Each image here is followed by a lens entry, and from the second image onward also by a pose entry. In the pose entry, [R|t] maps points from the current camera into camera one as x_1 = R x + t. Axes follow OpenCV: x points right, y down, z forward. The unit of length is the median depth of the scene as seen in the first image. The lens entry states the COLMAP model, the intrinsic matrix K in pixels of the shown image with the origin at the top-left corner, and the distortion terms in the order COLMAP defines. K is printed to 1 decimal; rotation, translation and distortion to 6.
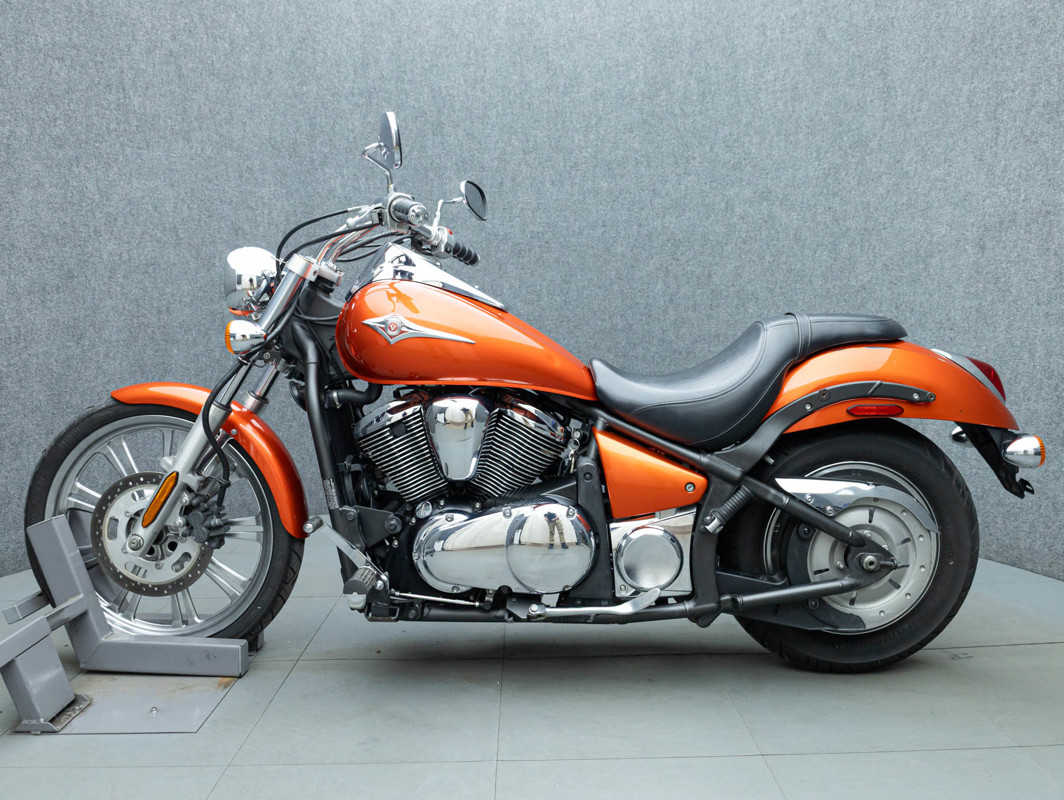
lens RADIAL K [[890.2, 0, 549.7], [0, 890.2, 400.9], [0, 0, 1]] dist [-0.017983, 0.002466]
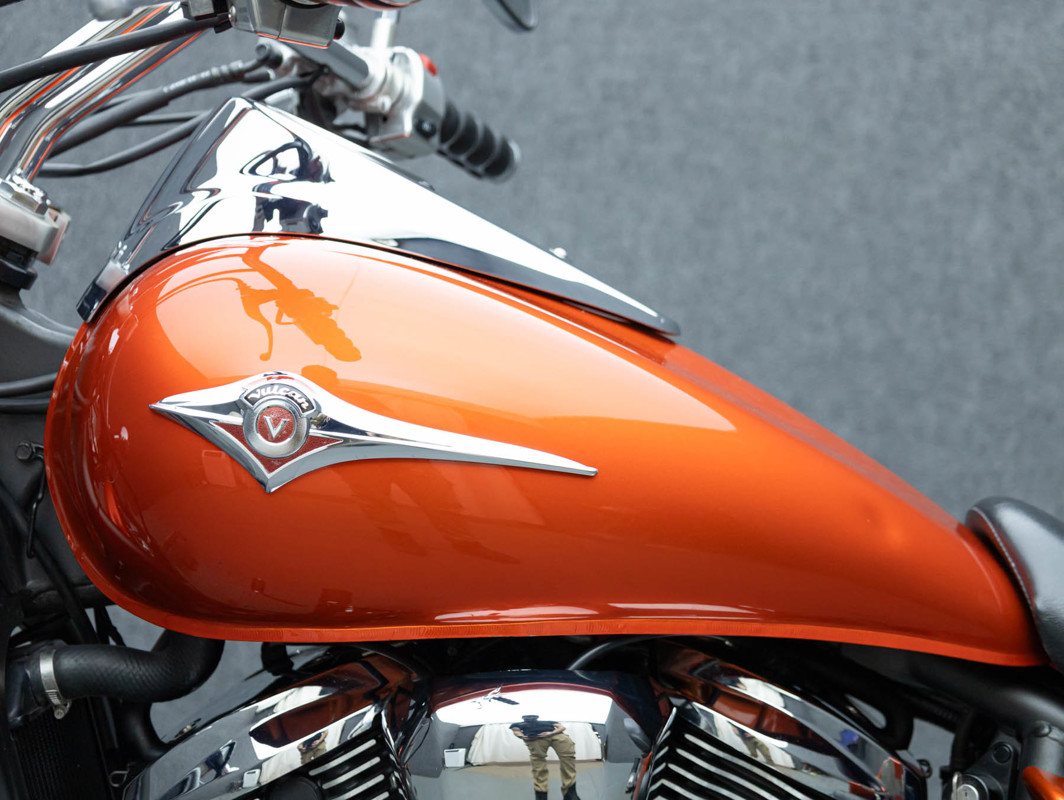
lens RADIAL K [[1952.4, 0, 532.0], [0, 1952.4, 400.0], [0, 0, 1]] dist [0.047977, 0.044012]
pose [[0.999510, -0.031060, 0.003993, -0.091938], [0.031201, 0.998624, -0.042157, -0.056520], [-0.002679, 0.042261, 0.999103, 0.392313]]
